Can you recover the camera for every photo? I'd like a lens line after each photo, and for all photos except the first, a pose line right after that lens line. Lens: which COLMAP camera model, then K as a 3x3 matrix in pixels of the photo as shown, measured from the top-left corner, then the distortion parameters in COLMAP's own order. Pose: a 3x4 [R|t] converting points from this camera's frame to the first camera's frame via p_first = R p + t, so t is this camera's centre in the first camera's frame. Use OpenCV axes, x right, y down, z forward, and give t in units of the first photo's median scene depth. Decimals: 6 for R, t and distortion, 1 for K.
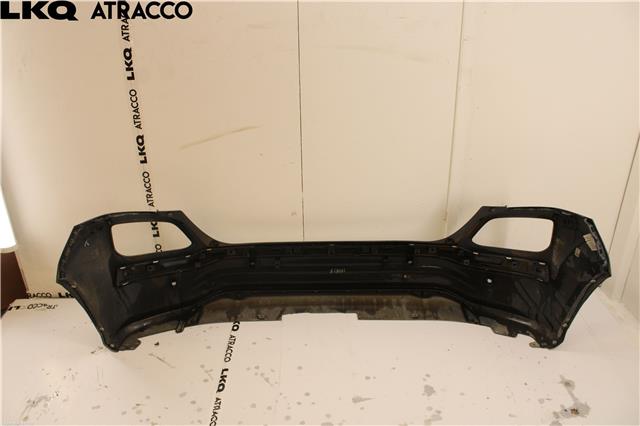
lens RADIAL K [[565.5, 0, 322.3], [0, 565.5, 213.6], [0, 0, 1]] dist [-0.072768, 0.028449]
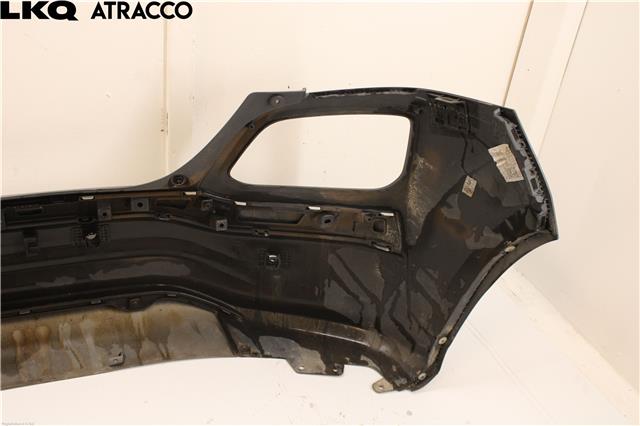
lens RADIAL K [[649.6, 0, 322.7], [0, 649.6, 211.5], [0, 0, 1]] dist [-0.061451, 0.000000]
pose [[0.898318, -0.123676, 0.421580, 0.120624], [0.058339, 0.984642, 0.164548, -0.002704], [-0.435456, -0.123222, 0.891737, 0.540642]]
